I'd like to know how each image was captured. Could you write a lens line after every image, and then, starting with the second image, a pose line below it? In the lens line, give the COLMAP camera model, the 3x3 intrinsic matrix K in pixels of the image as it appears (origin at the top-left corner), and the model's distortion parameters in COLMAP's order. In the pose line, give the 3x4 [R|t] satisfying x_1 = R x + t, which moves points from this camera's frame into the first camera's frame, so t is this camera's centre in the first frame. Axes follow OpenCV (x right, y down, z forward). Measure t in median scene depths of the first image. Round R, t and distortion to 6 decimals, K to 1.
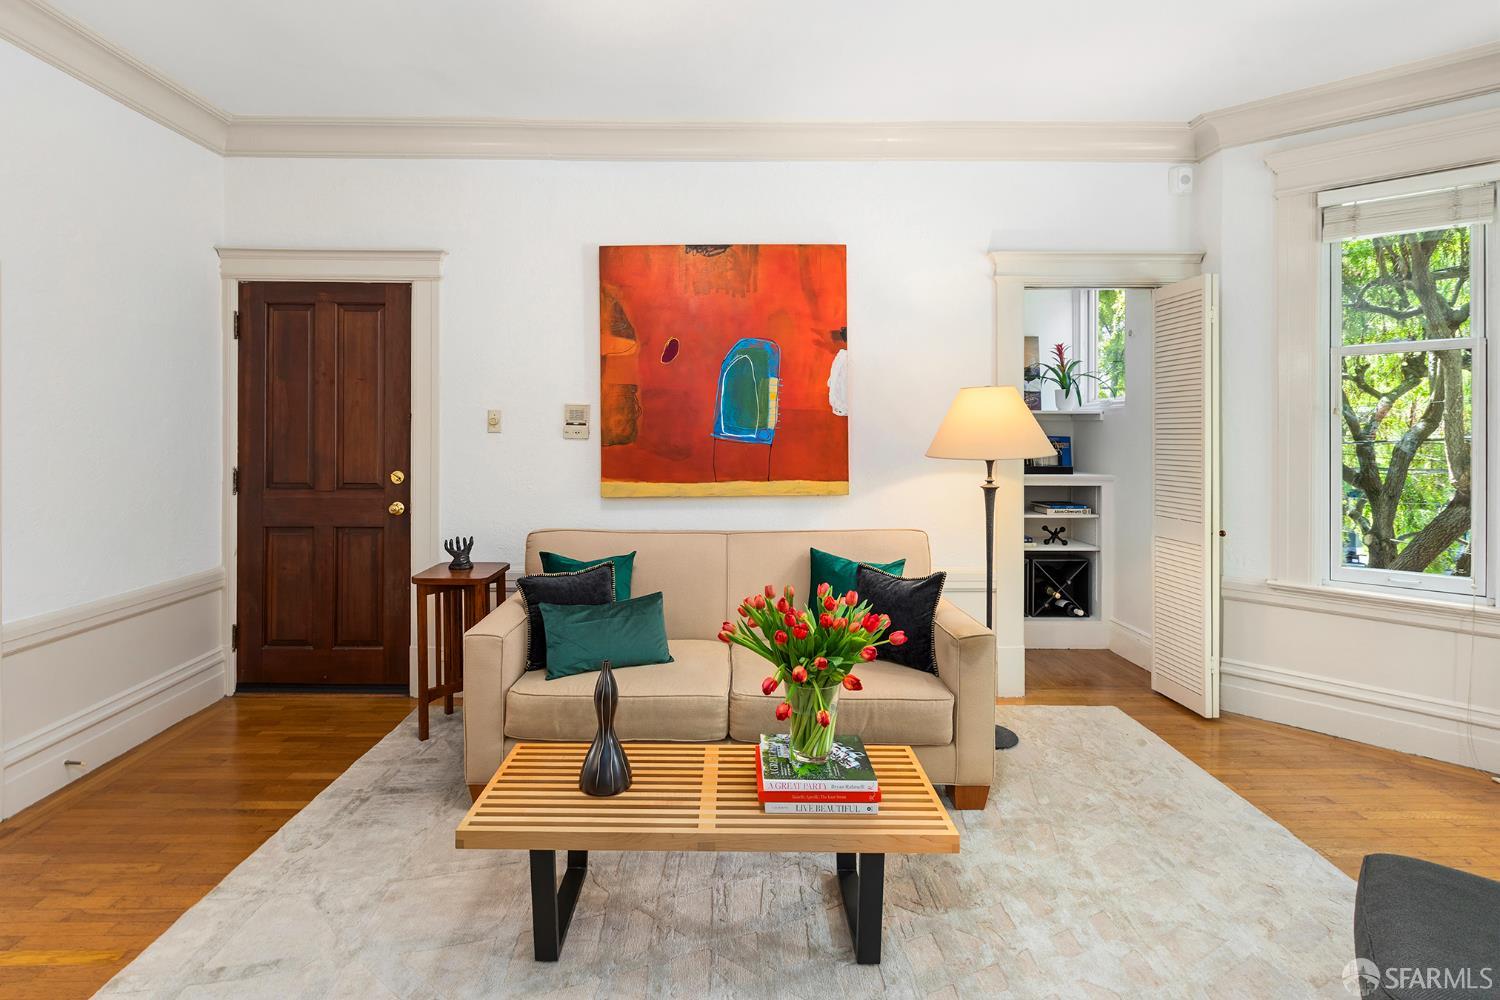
lens RADIAL K [[677.6, 0, 742.3], [0, 677.6, 445.0], [0, 0, 1]] dist [-0.002421, -0.001950]
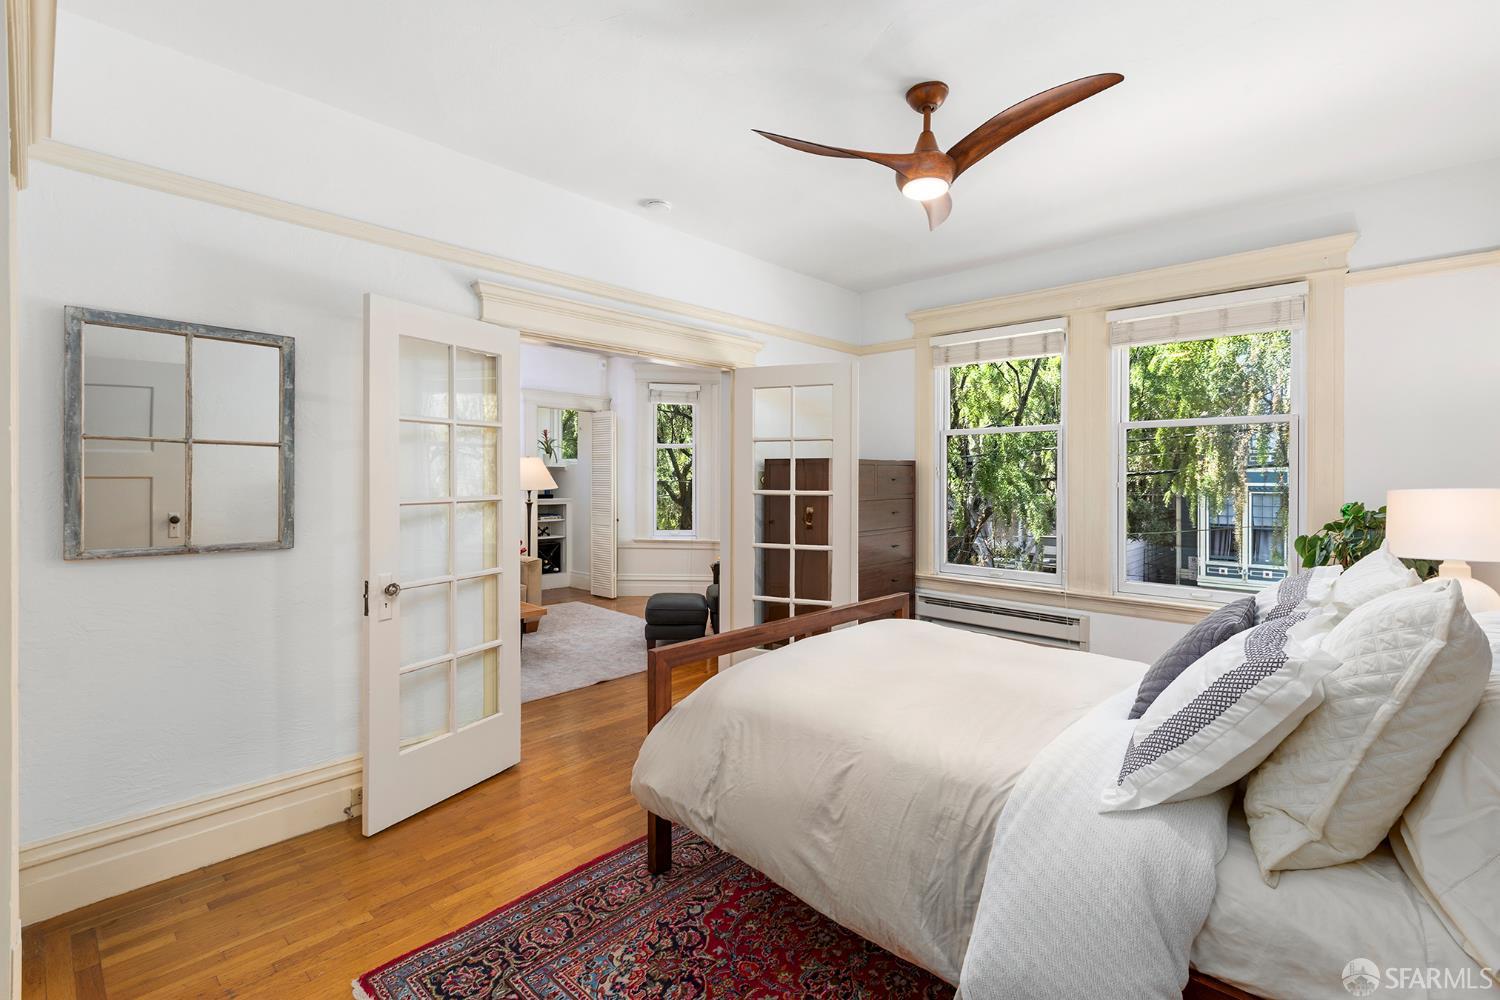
lens RADIAL K [[677.6, 0, 760.4], [0, 677.6, 490.7], [0, 0, 1]] dist [-0.002421, -0.001950]
pose [[0.681800, -0.009516, 0.731477, -0.639328], [0.000013, 0.999916, 0.012996, -0.005150], [-0.731539, -0.008851, 0.681742, -0.919148]]
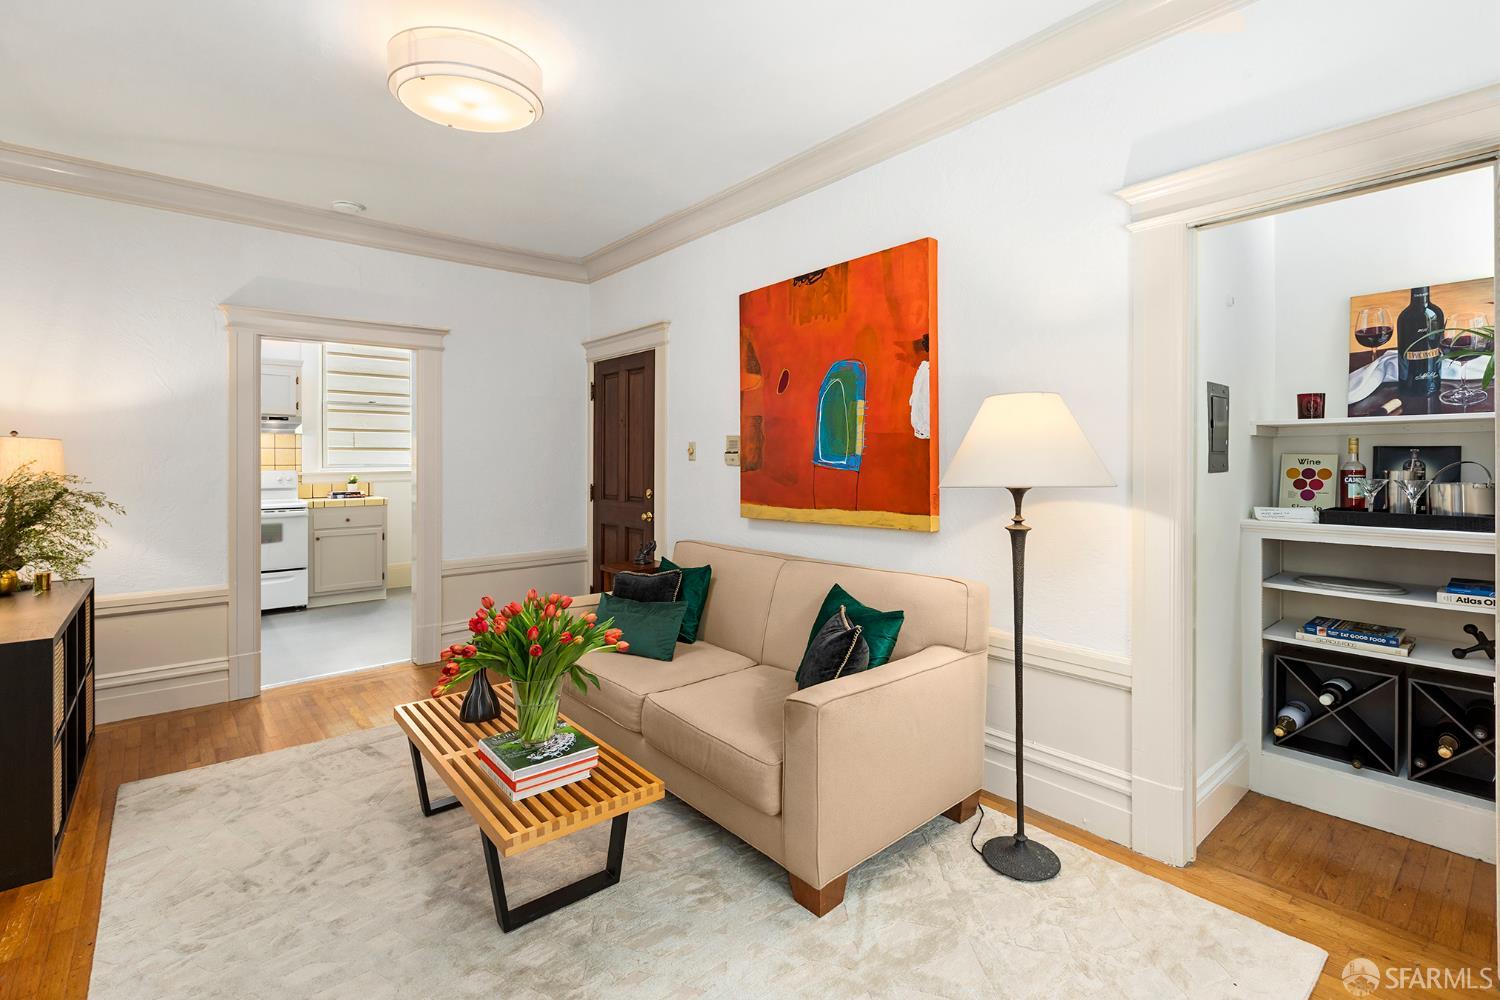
lens RADIAL K [[677.6, 0, 728.5], [0, 677.6, 458.6], [0, 0, 1]] dist [-0.002421, -0.001950]
pose [[0.636882, -0.007582, -0.770924, 0.646390], [-0.000131, 0.999951, -0.009942, -0.009675], [0.770962, 0.006433, 0.636849, 0.267851]]
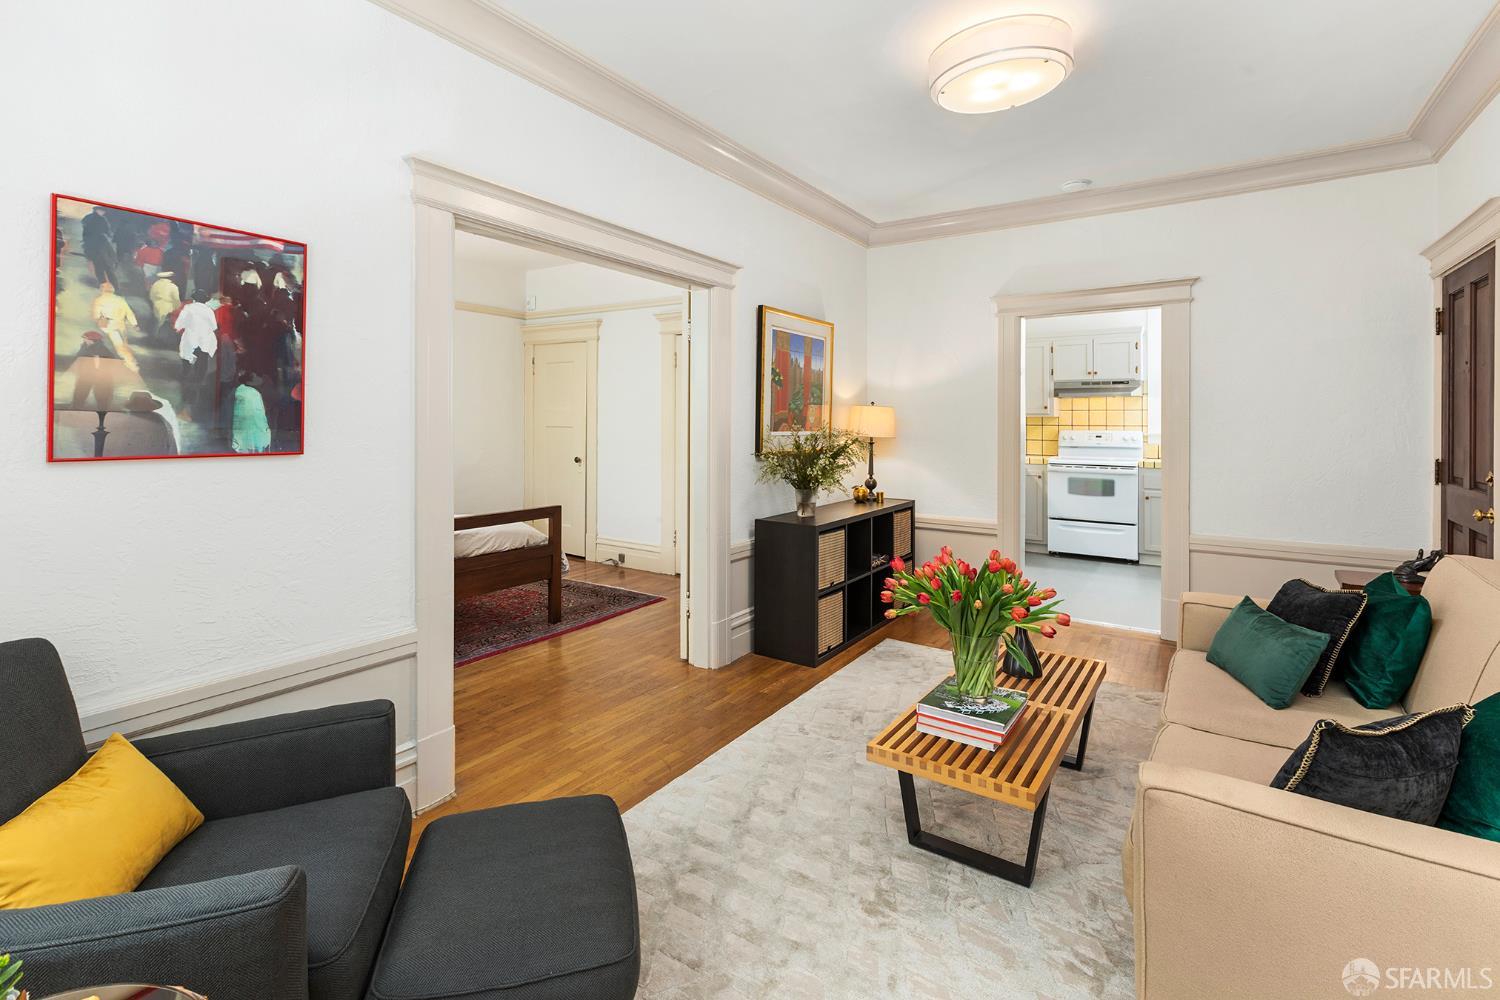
lens RADIAL K [[677.6, 0, 754.3], [0, 677.6, 417.9], [0, 0, 1]] dist [-0.002421, -0.001950]
pose [[-0.557863, -0.009986, -0.829873, 0.700620], [-0.014463, 0.999893, -0.002309, -0.013366], [0.829807, 0.010715, -0.557947, 0.725328]]
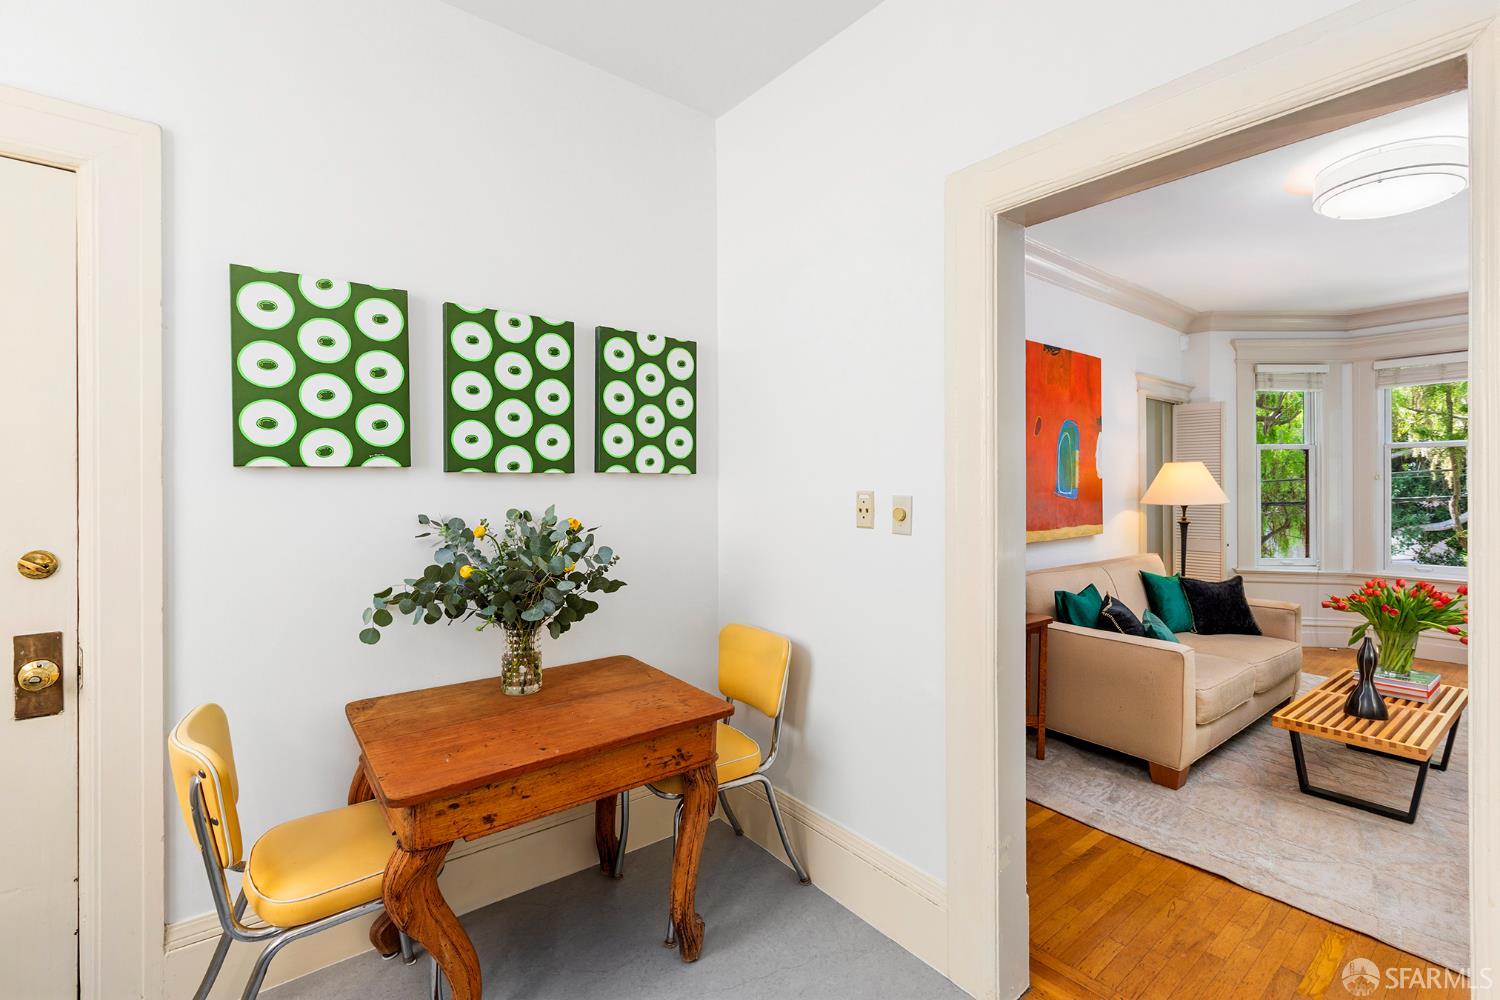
lens RADIAL K [[677.6, 0, 738.0], [0, 677.6, 494.0], [0, 0, 1]] dist [-0.002421, -0.001950]
pose [[0.781191, -0.009328, 0.624222, -1.320553], [0.015380, 0.999872, -0.004306, -0.017354], [-0.624103, 0.012964, 0.781235, 0.369700]]
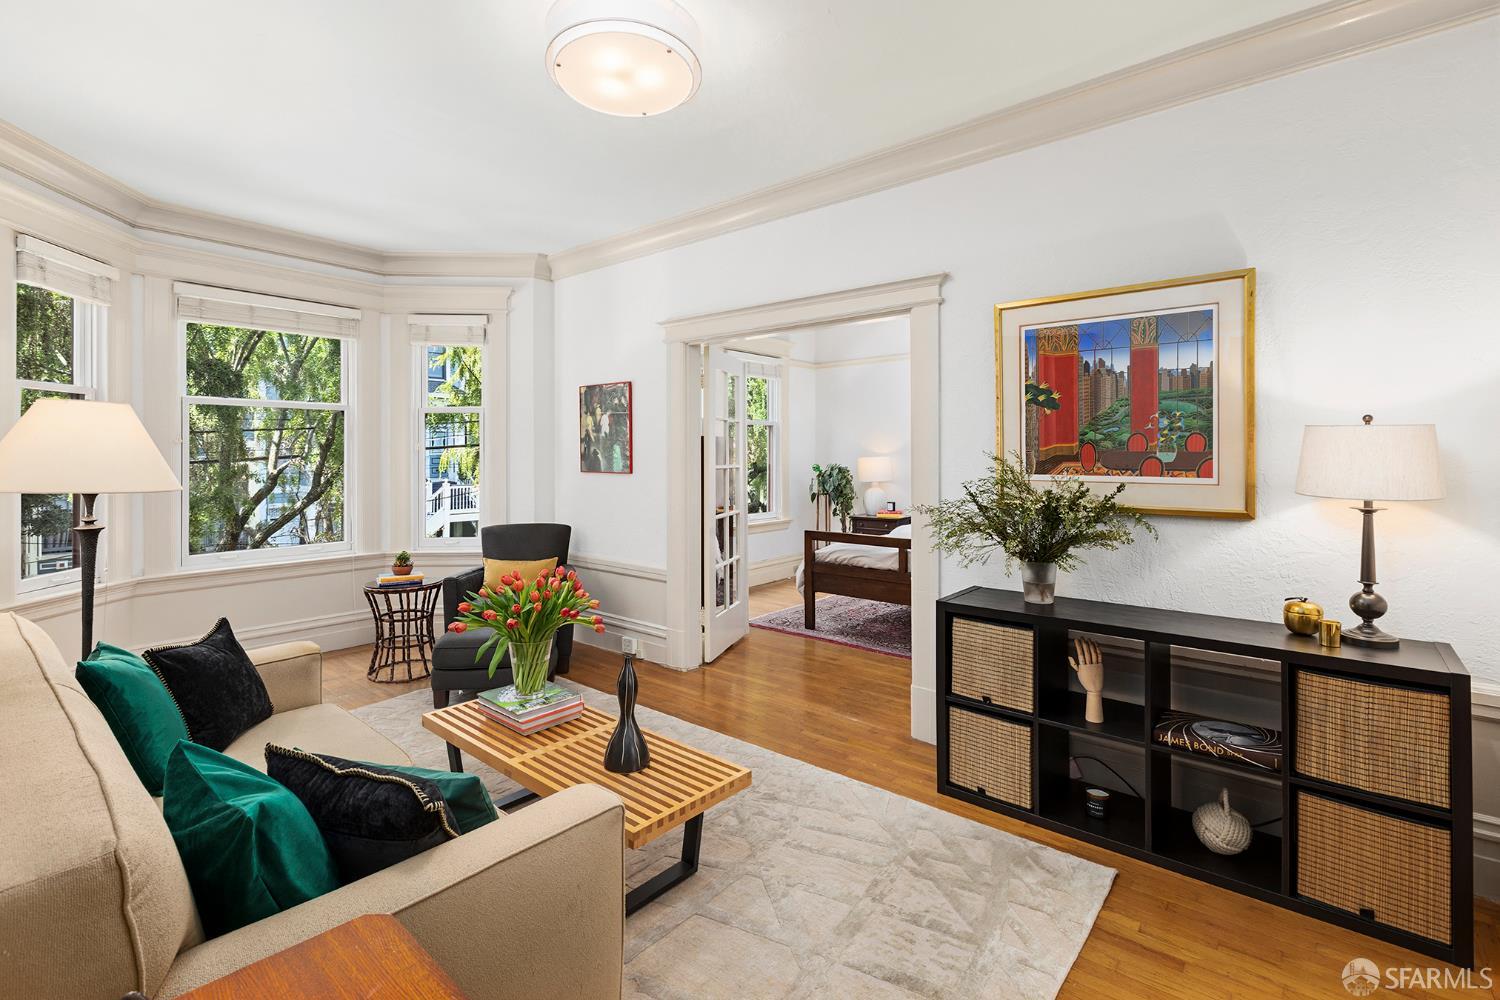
lens RADIAL K [[677.6, 0, 741.7], [0, 677.6, 460.3], [0, 0, 1]] dist [-0.002421, -0.001950]
pose [[-0.768762, -0.007889, 0.639486, -0.609065], [0.002314, 0.999883, 0.015117, -0.024021], [-0.639531, 0.013101, -0.768654, 0.967261]]
